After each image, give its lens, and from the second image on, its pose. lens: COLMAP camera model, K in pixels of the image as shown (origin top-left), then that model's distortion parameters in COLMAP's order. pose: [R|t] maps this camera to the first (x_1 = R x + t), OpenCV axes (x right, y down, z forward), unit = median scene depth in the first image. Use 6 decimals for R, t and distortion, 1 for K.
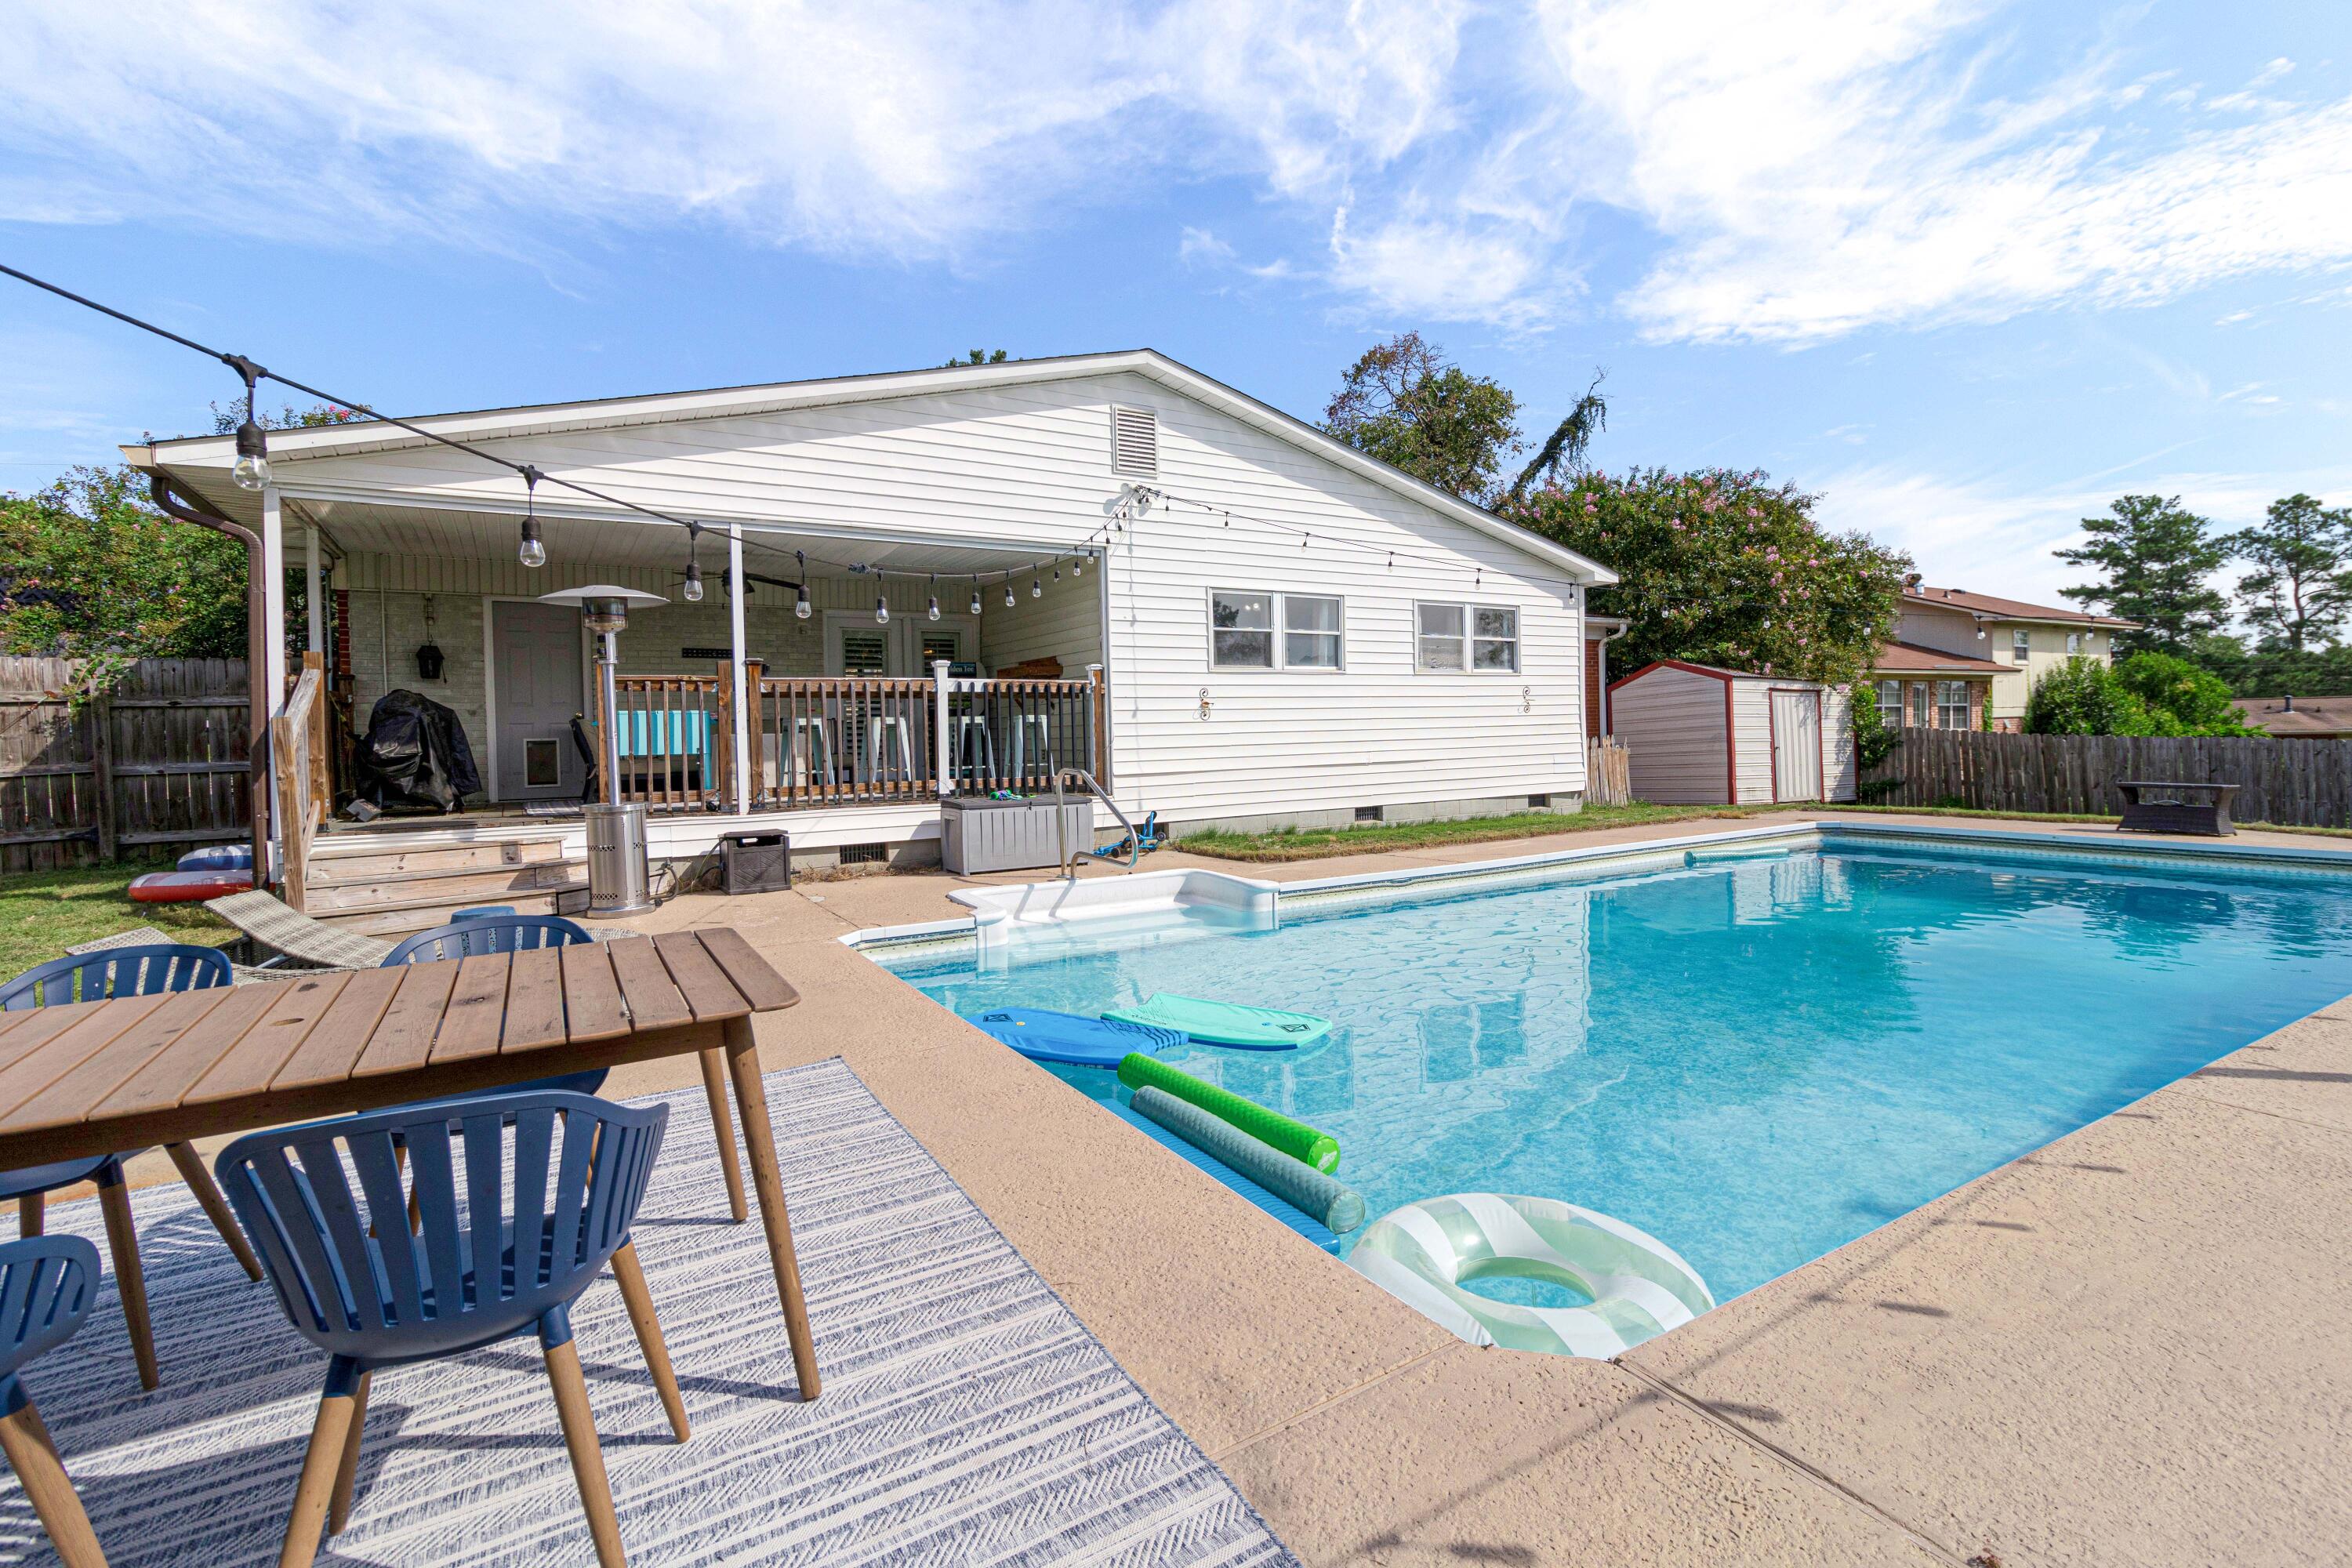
lens RADIAL K [[1075.9, 0, 1203.7], [0, 1075.9, 765.6], [0, 0, 1]] dist [0.000645, 0.002373]
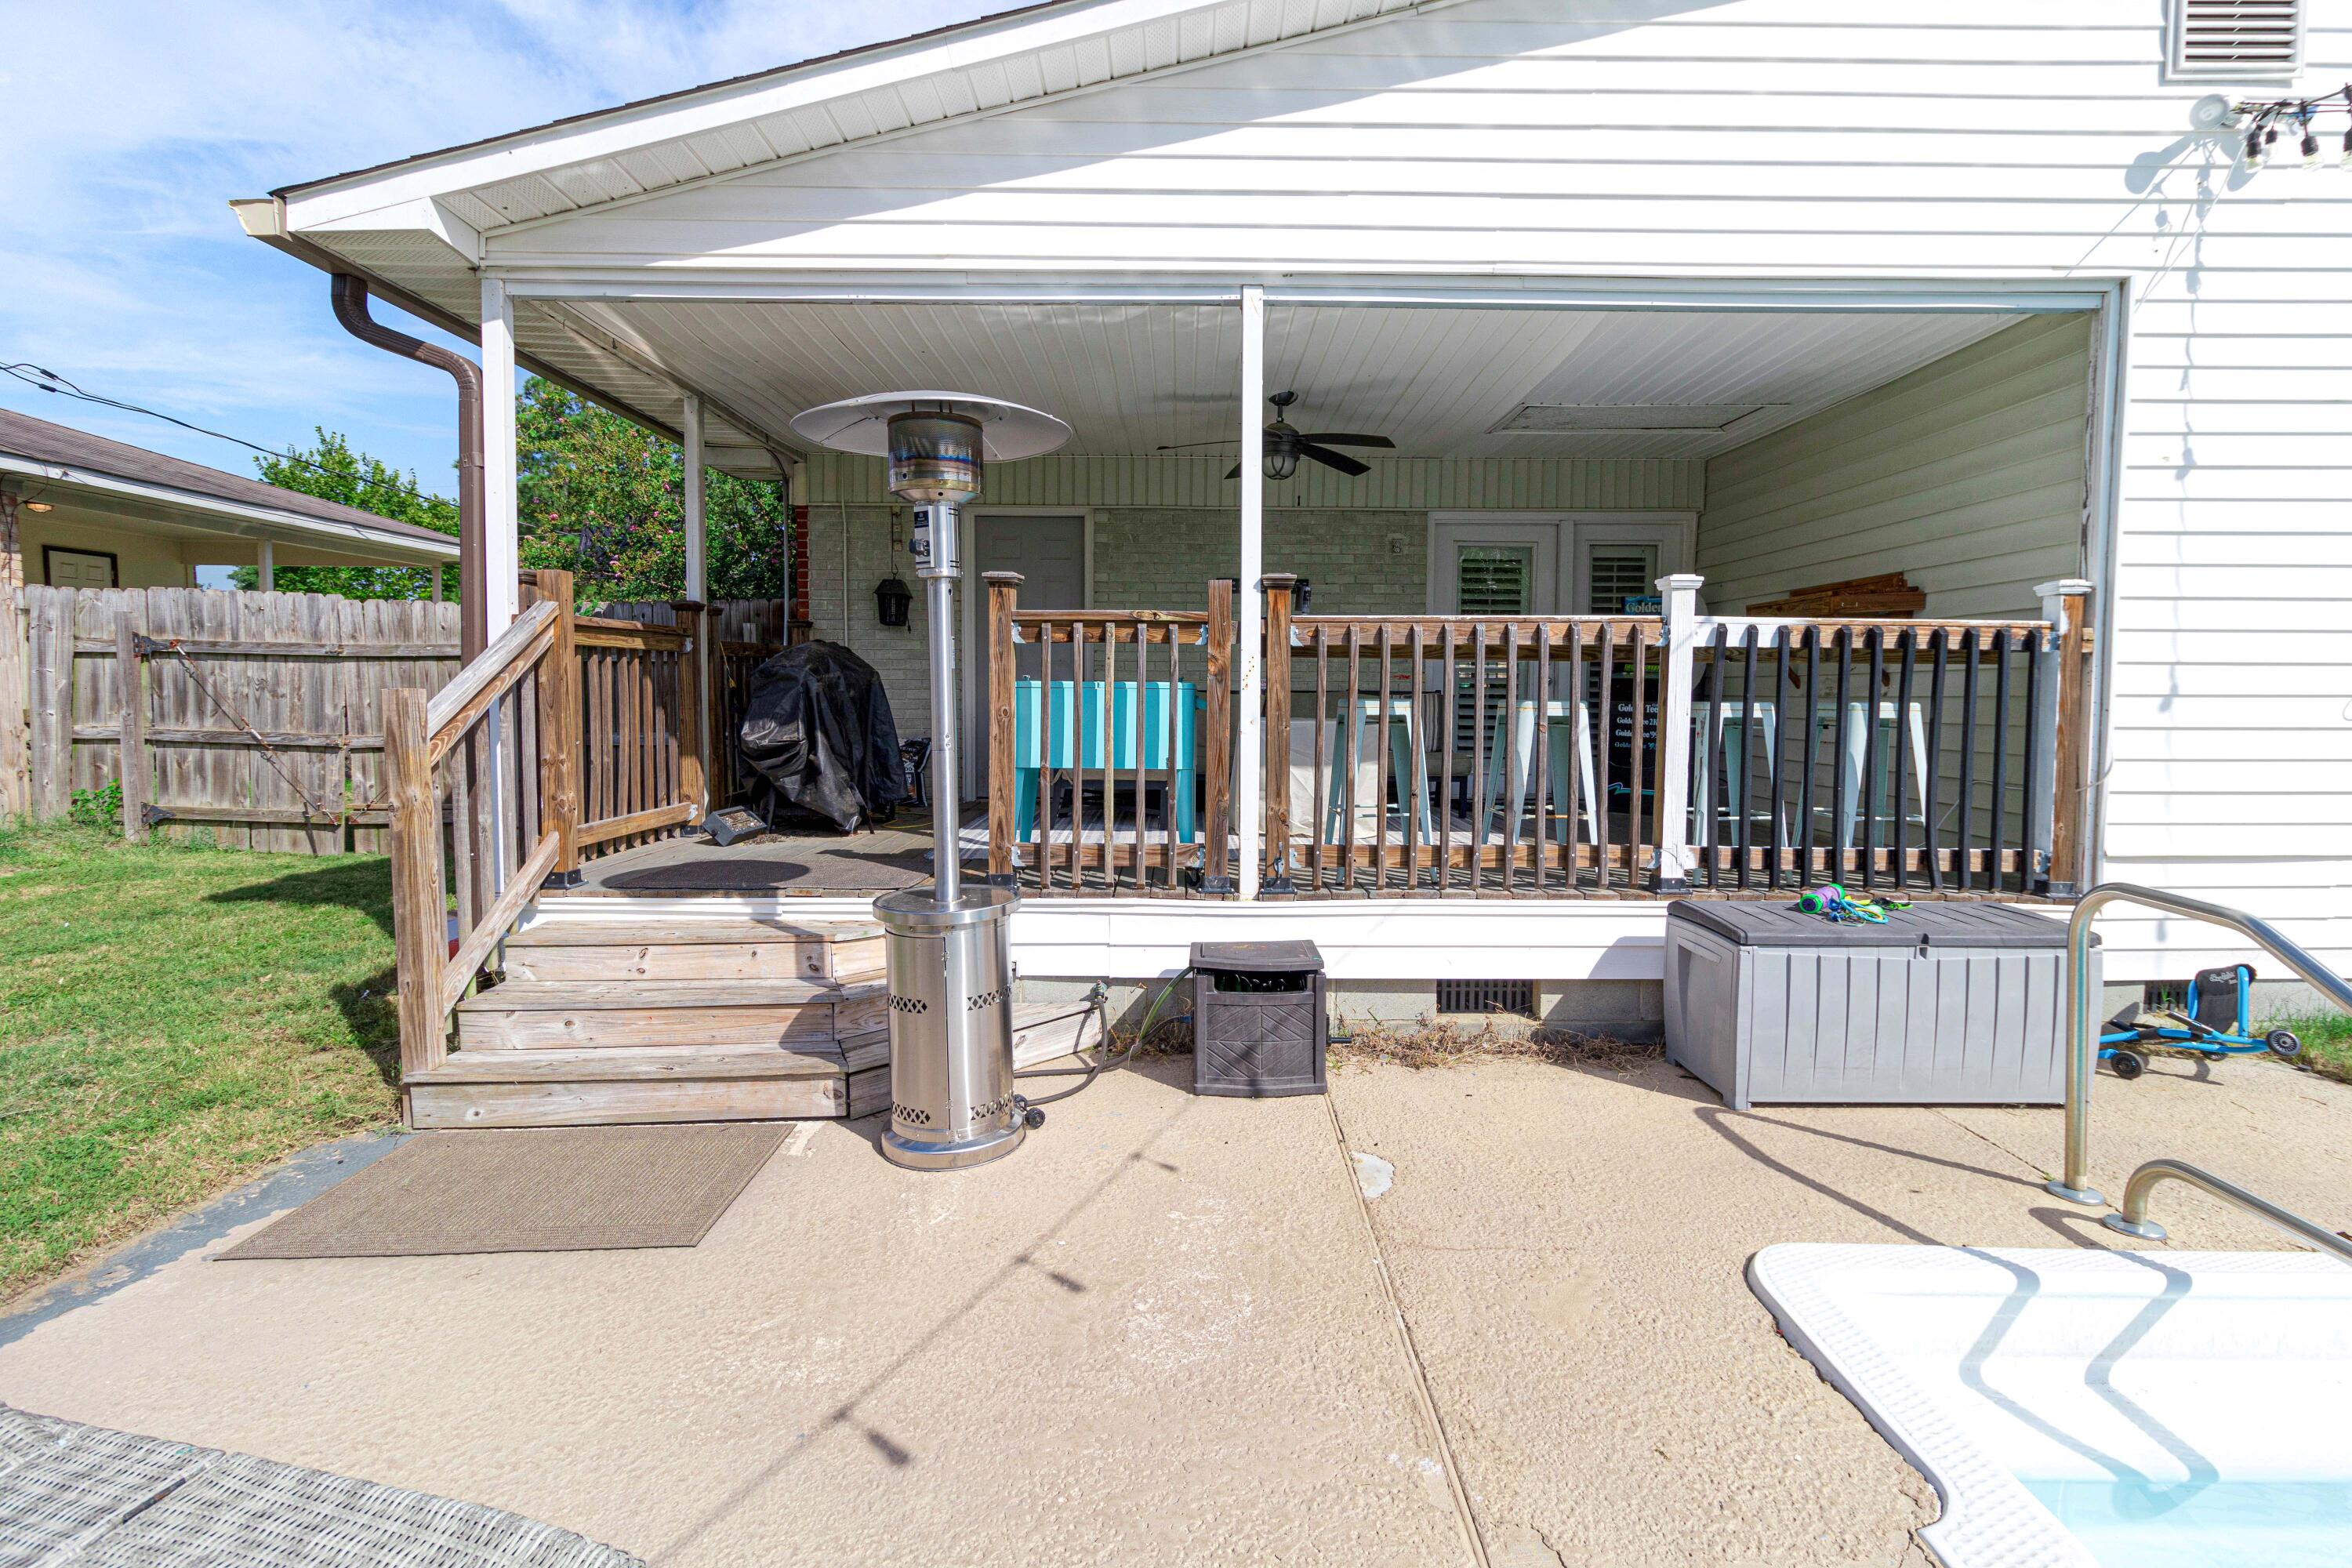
lens RADIAL K [[1075.9, 0, 1206.6], [0, 1075.9, 747.4], [0, 0, 1]] dist [0.000645, 0.002373]
pose [[0.855600, 0.051545, -0.515065, -0.157278], [-0.039336, 0.998627, 0.034594, -0.030555], [0.516141, -0.009338, 0.856453, 0.459291]]
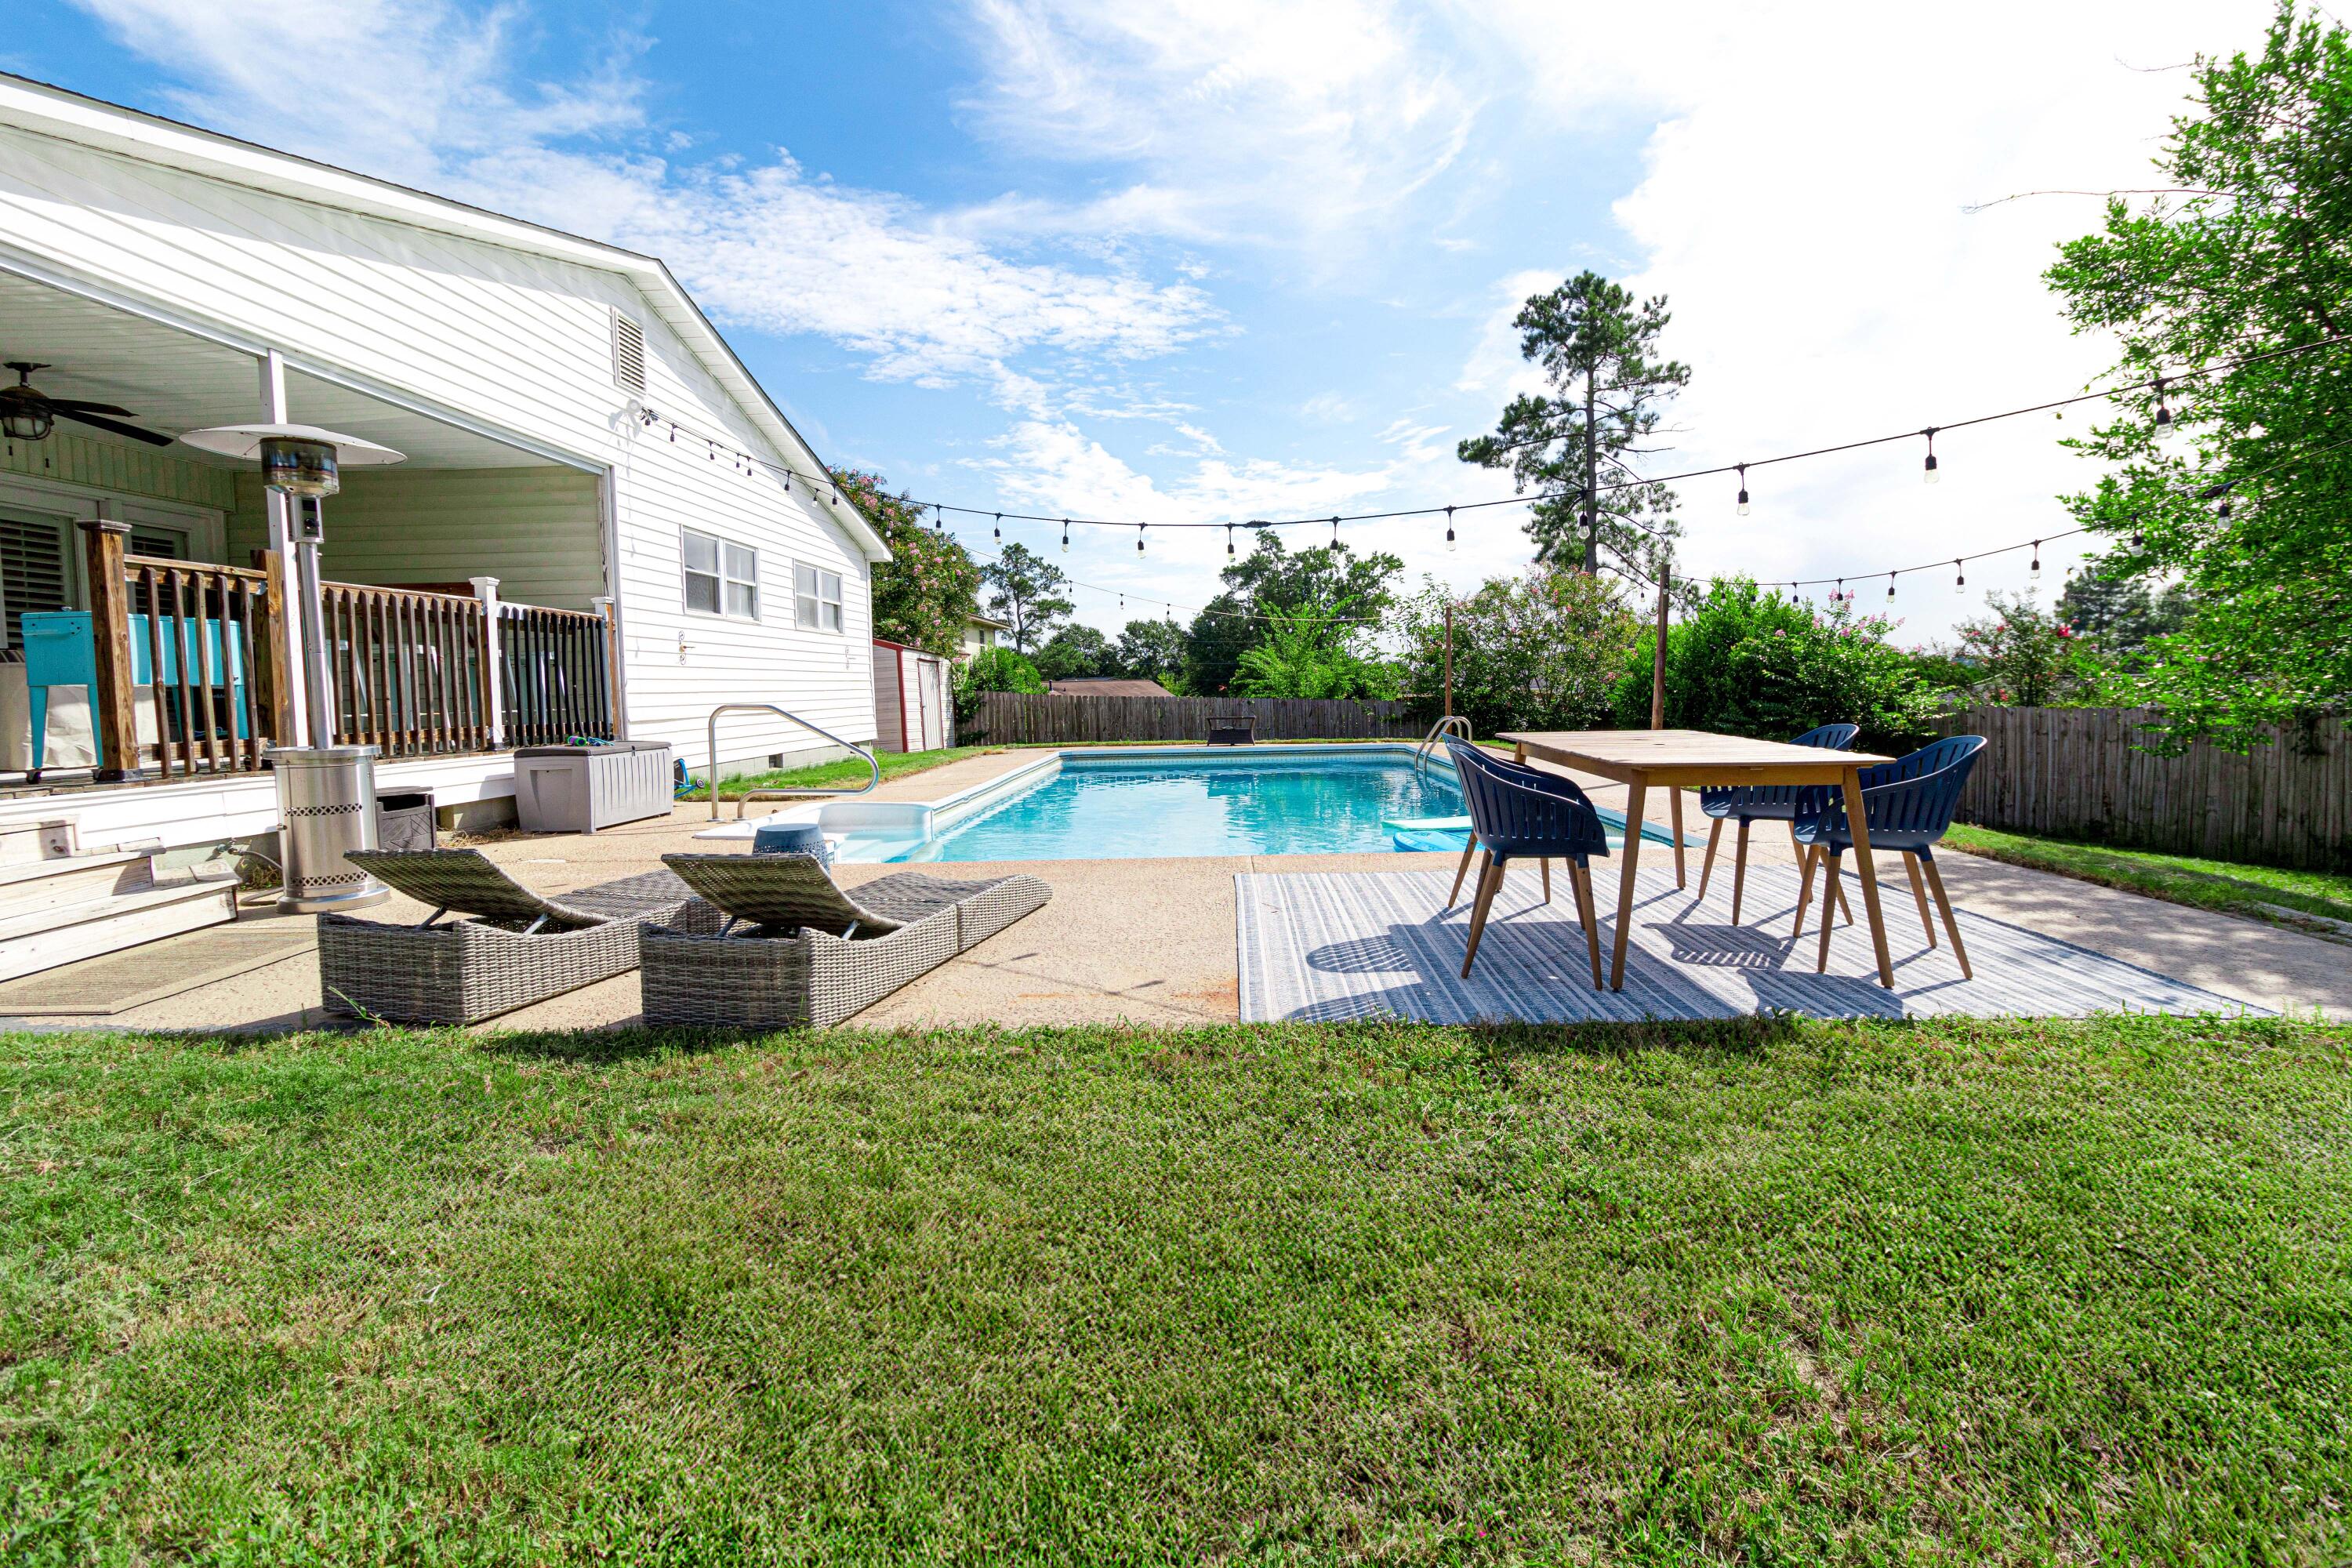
lens RADIAL K [[1075.9, 0, 1169.8], [0, 1075.9, 766.3], [0, 0, 1]] dist [0.000645, 0.002373]
pose [[0.561472, -0.049283, 0.826027, -0.549514], [0.034926, 0.998747, 0.035848, 0.028577], [-0.826758, 0.008722, 0.562490, 0.108987]]
